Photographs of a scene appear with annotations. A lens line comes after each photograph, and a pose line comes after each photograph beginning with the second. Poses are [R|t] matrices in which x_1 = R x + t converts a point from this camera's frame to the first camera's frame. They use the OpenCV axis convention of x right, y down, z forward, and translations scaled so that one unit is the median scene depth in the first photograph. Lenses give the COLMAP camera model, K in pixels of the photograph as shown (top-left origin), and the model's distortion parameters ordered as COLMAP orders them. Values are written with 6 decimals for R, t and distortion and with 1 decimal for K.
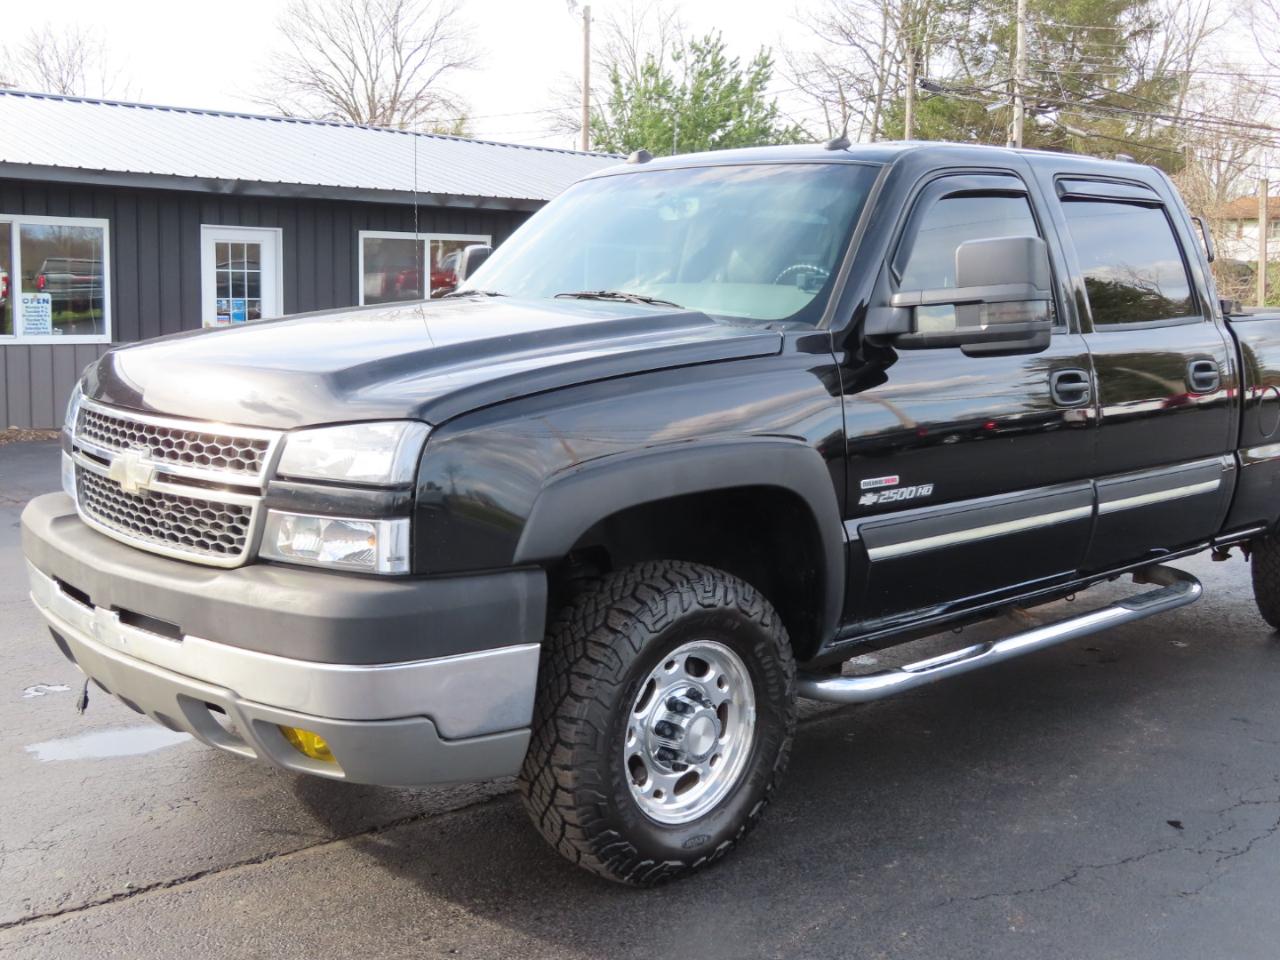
lens RADIAL K [[1446.5, 0, 635.2], [0, 1446.5, 477.7], [0, 0, 1]] dist [-0.039938, 0.026825]
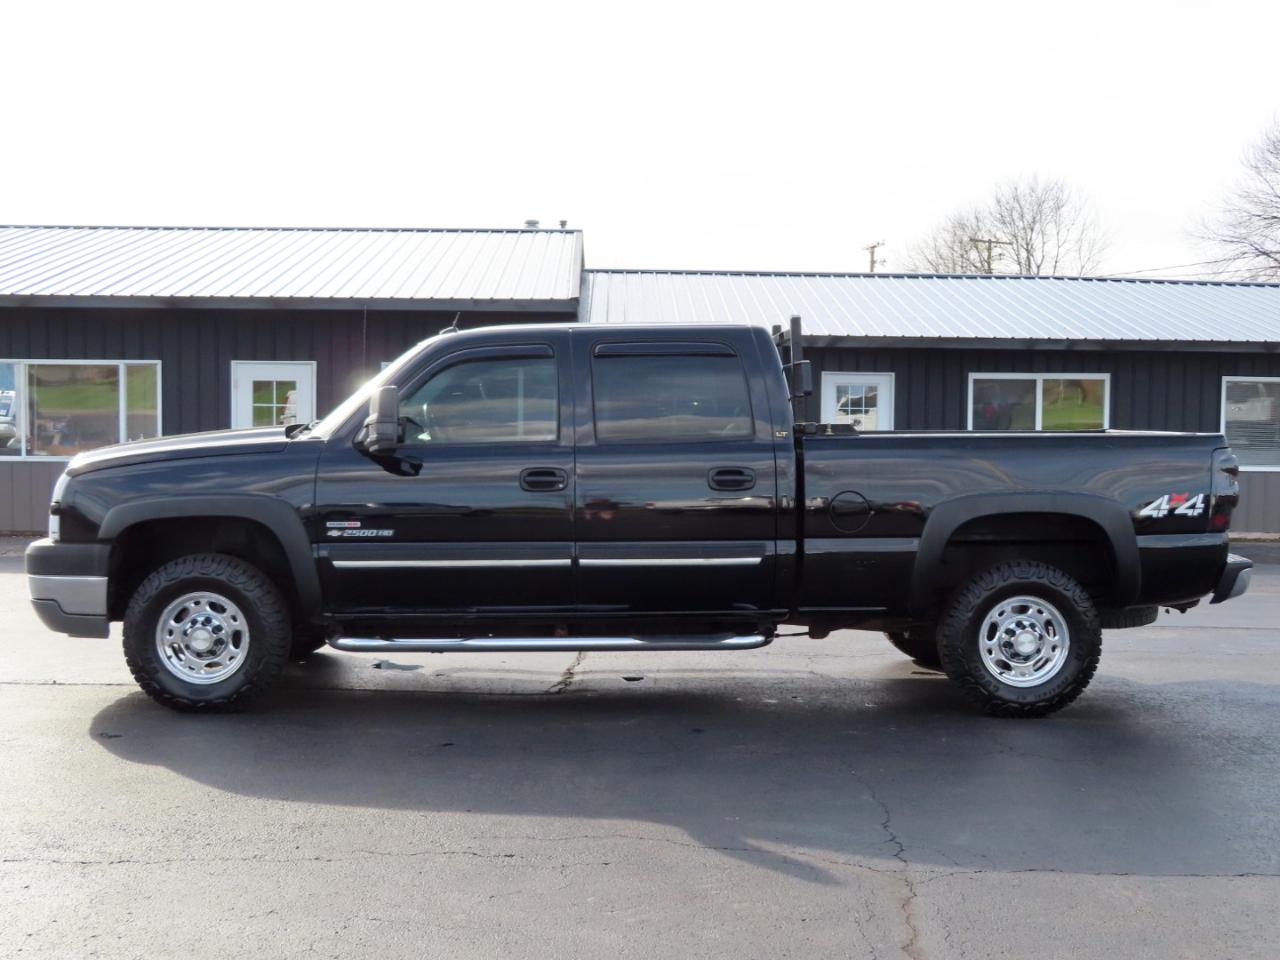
lens RADIAL K [[1446.5, 0, 635.2], [0, 1446.5, 477.7], [0, 0, 1]] dist [-0.039938, 0.026825]
pose [[0.747411, 0.019728, -0.664069, 1.625327], [-0.082460, 0.994584, -0.063262, 0.028866], [0.659225, 0.102042, 0.744990, -0.103084]]
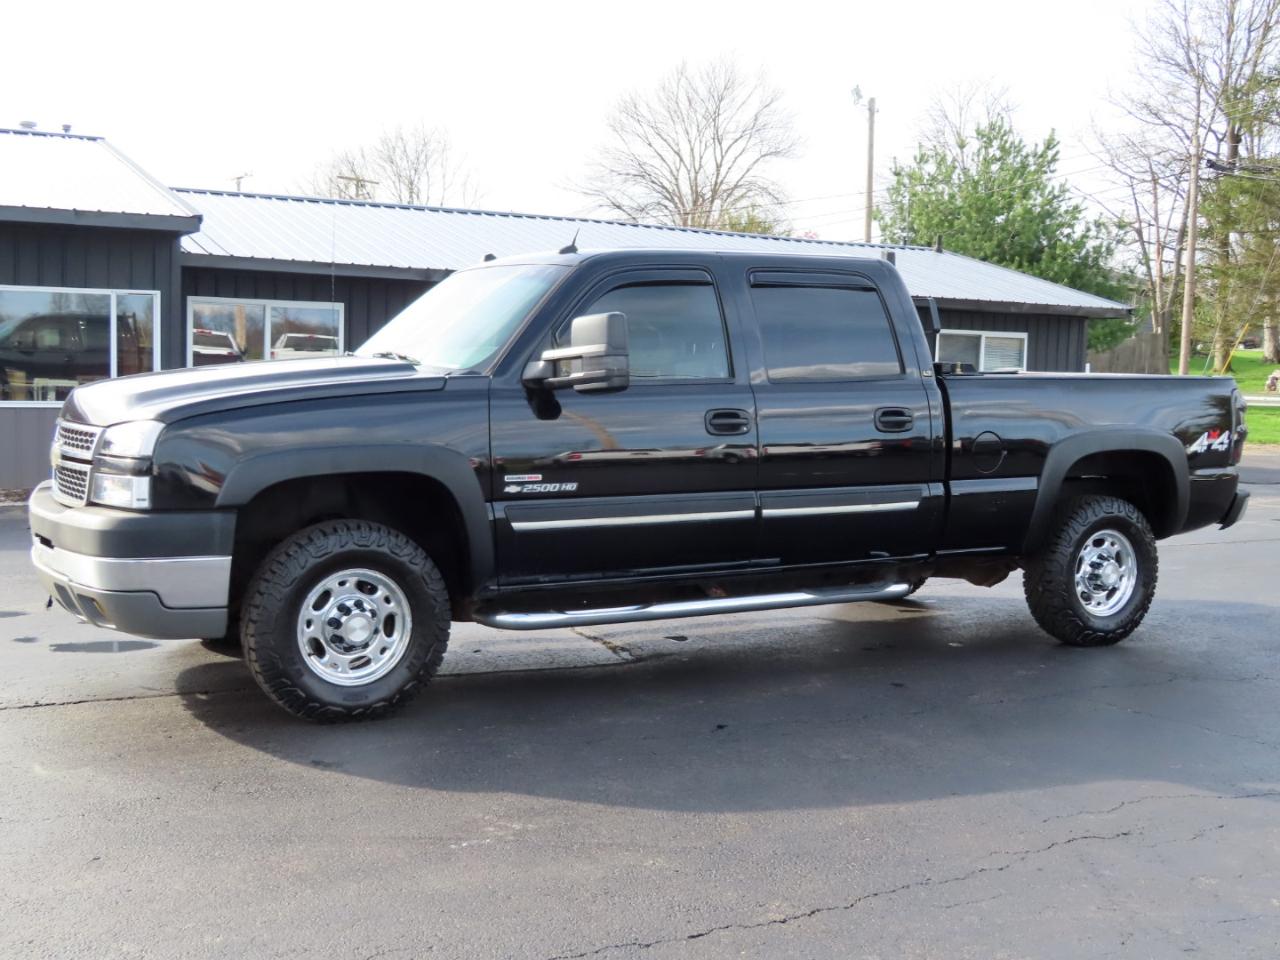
lens RADIAL K [[1455.8, 0, 640.0], [0, 1455.8, 480.0], [0, 0, 1]] dist [-0.036398, 0.003636]
pose [[0.970649, 0.023815, -0.239318, 0.642502], [-0.036944, 0.998039, -0.050525, 0.076000], [0.237645, 0.057883, 0.969626, -0.421887]]
